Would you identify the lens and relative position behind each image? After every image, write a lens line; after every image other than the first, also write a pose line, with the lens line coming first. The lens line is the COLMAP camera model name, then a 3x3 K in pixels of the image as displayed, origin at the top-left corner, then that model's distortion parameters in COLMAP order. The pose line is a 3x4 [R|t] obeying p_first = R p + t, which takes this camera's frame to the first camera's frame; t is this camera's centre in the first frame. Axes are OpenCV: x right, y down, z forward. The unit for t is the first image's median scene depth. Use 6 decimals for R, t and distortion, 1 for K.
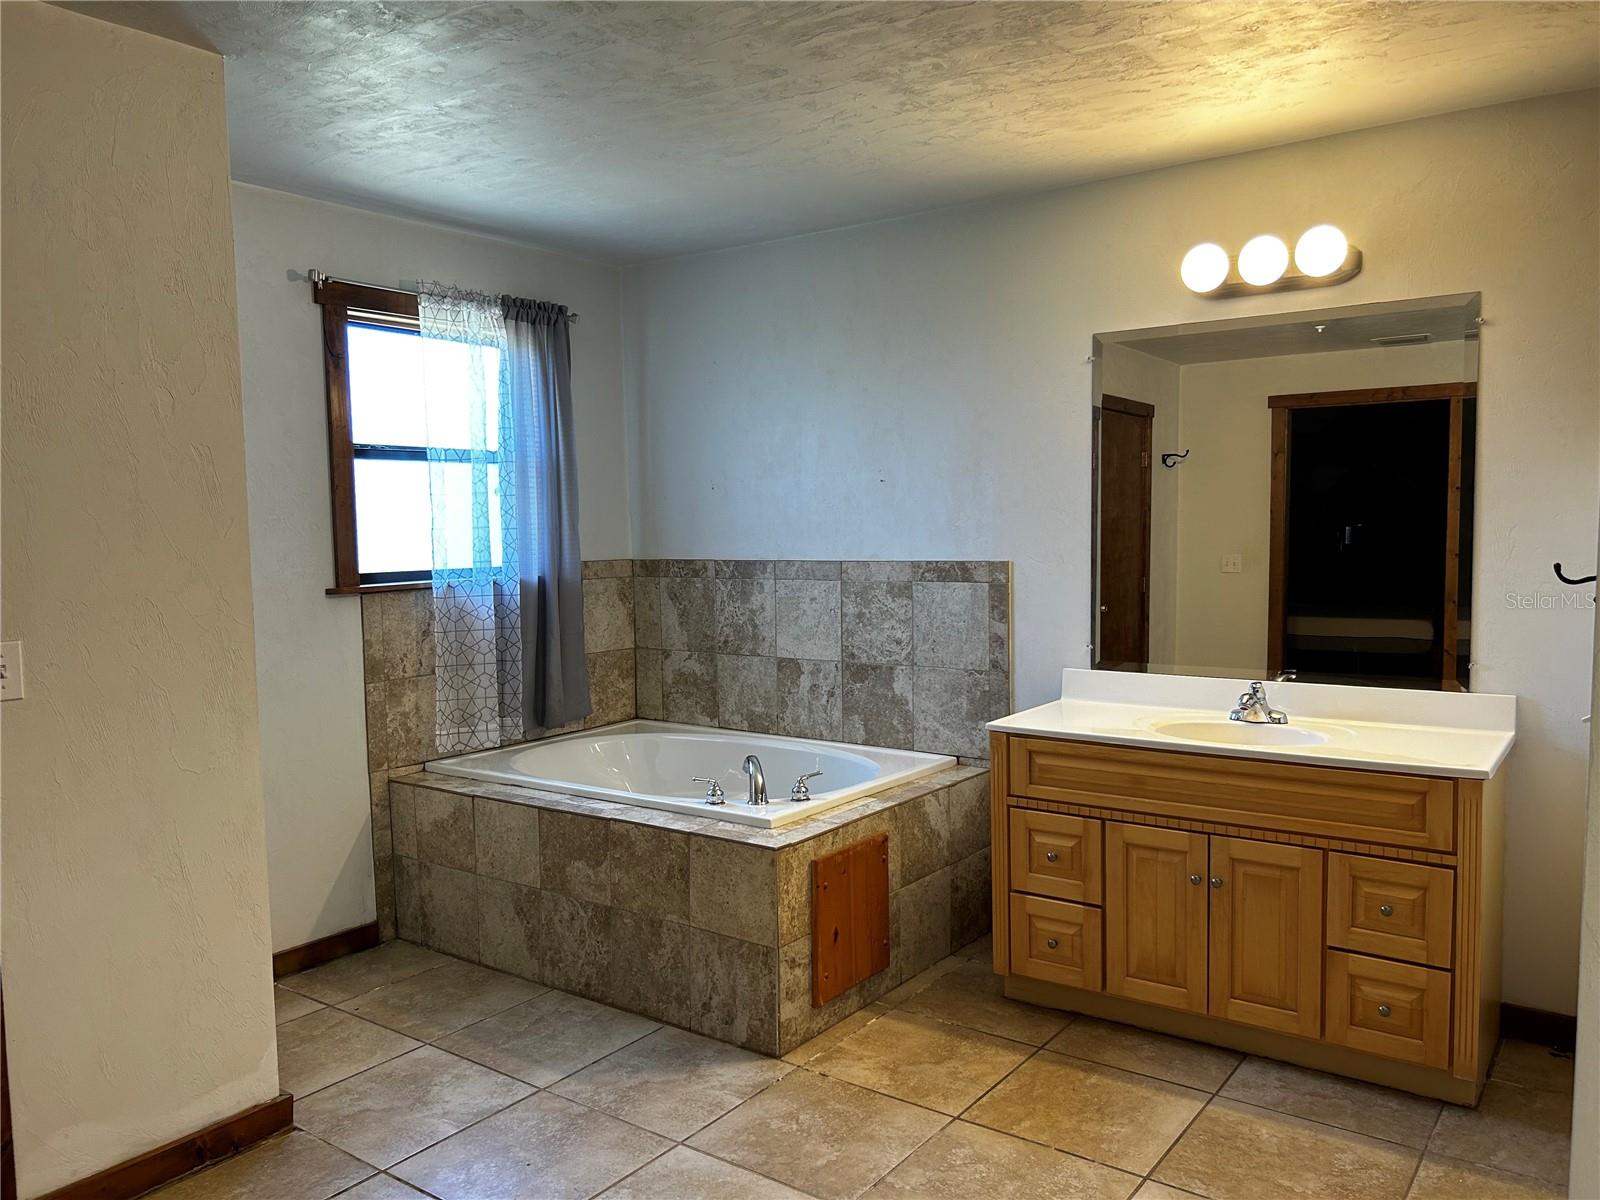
lens RADIAL K [[1208.4, 0, 800.9], [0, 1208.4, 596.6], [0, 0, 1]] dist [0.061433, -0.068442]
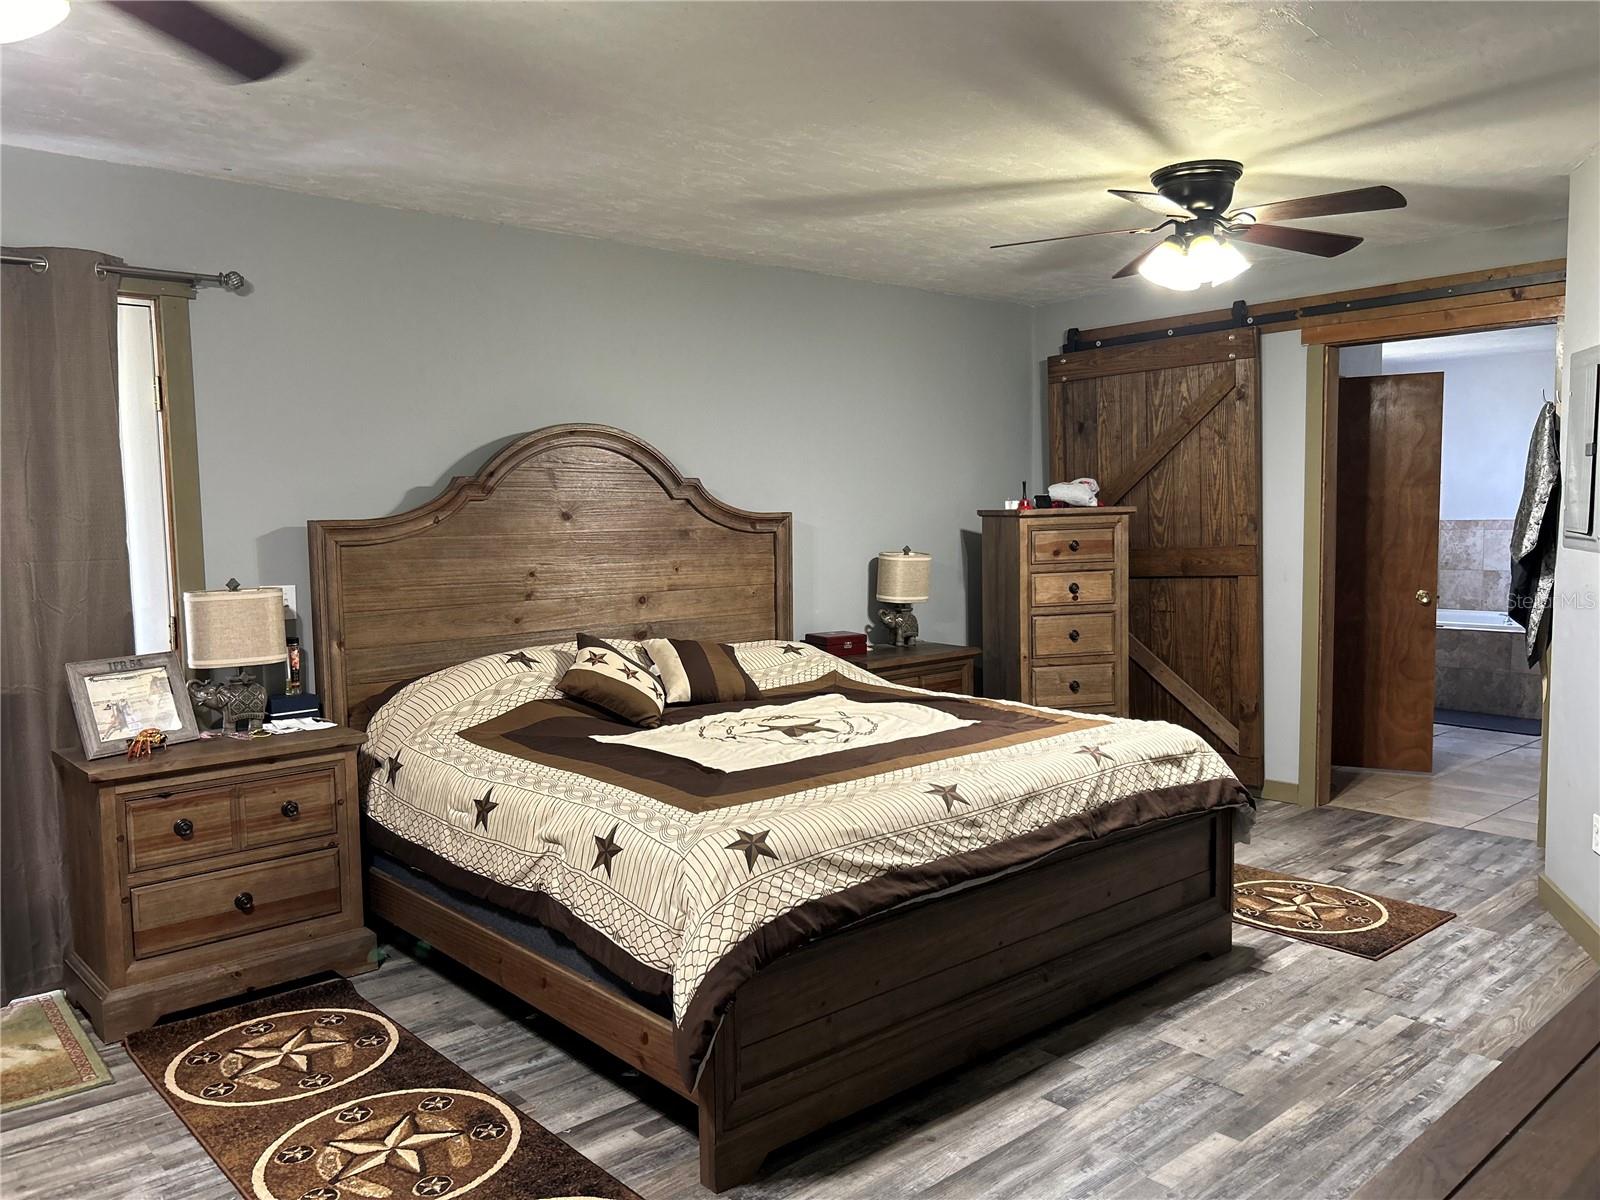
lens RADIAL K [[1208.4, 0, 800.0], [0, 1208.4, 607.6], [0, 0, 1]] dist [0.061433, -0.068442]
pose [[0.976275, 0.022968, -0.215315, -0.896712], [-0.018349, 0.999557, 0.023429, 0.113780], [0.215758, -0.018922, 0.976264, -1.547073]]
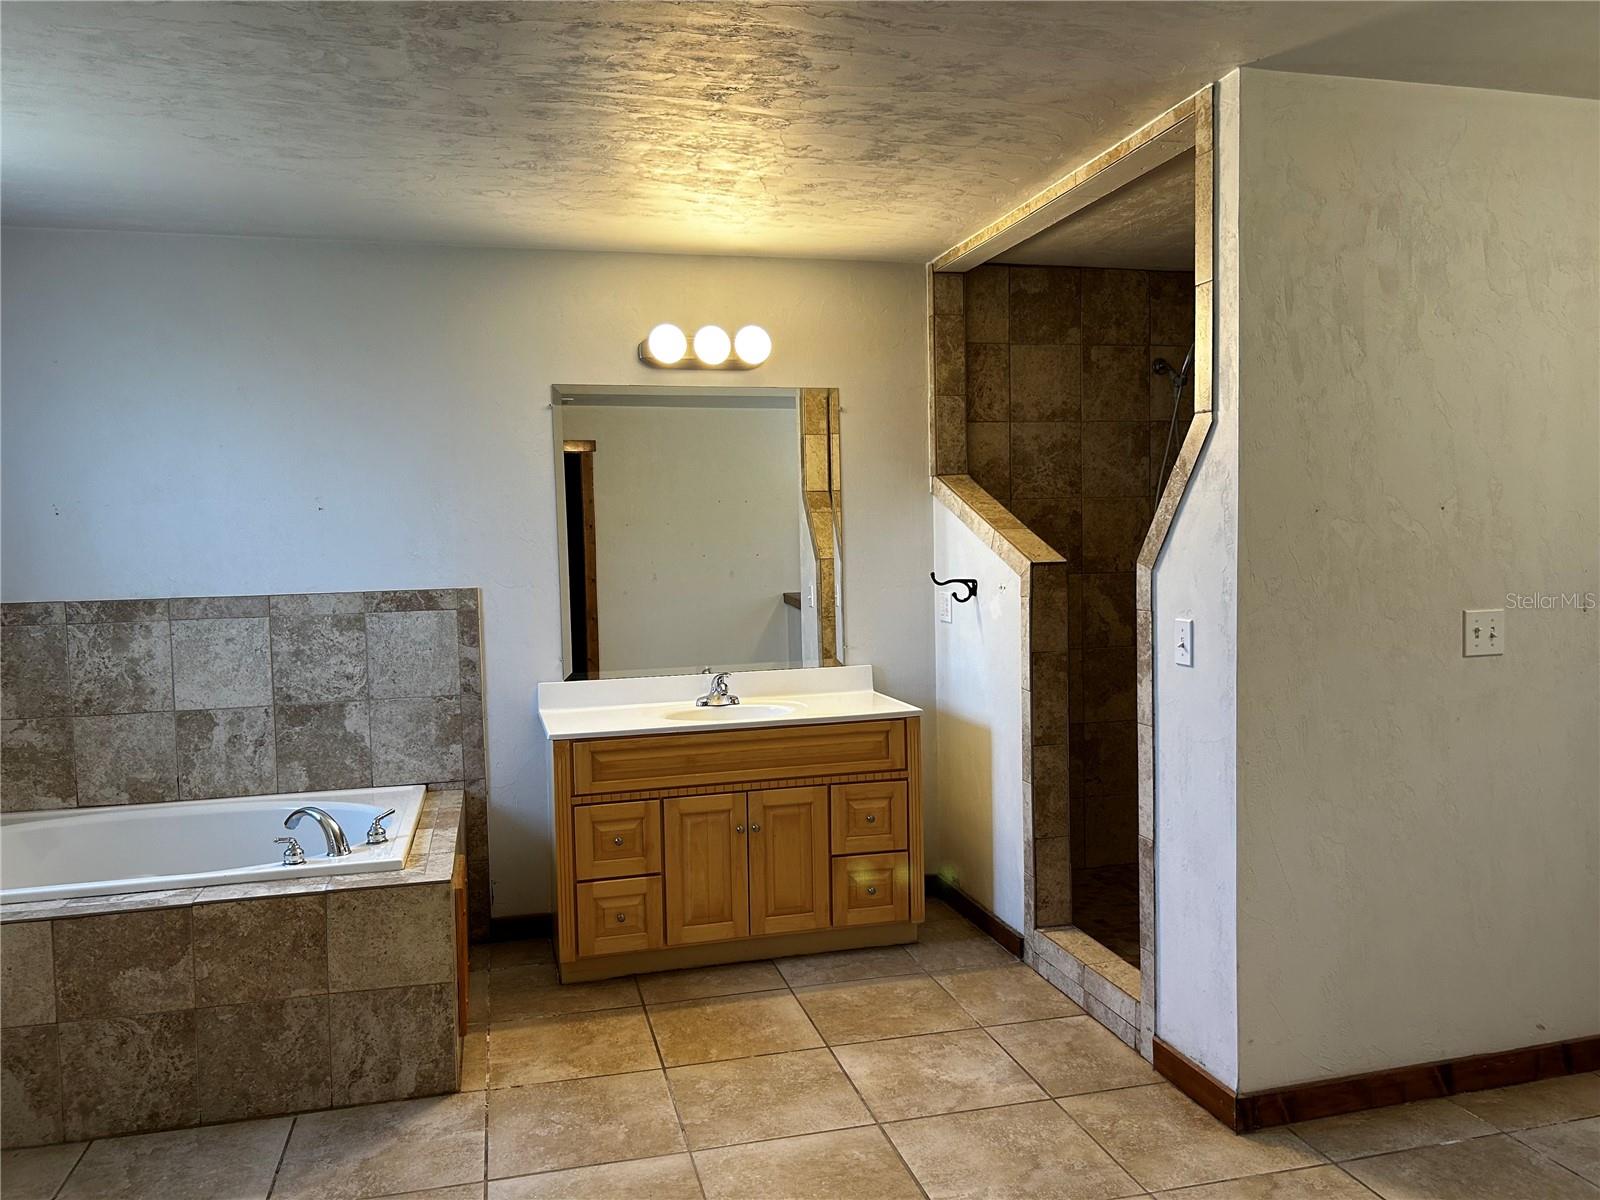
lens RADIAL K [[1208.4, 0, 800.1], [0, 1208.4, 591.9], [0, 0, 1]] dist [0.061433, -0.068442]
pose [[0.642095, -0.033334, 0.765900, -0.540856], [0.062439, 0.998009, -0.008910, 0.001234], [-0.764078, 0.053543, 0.642898, 0.122770]]
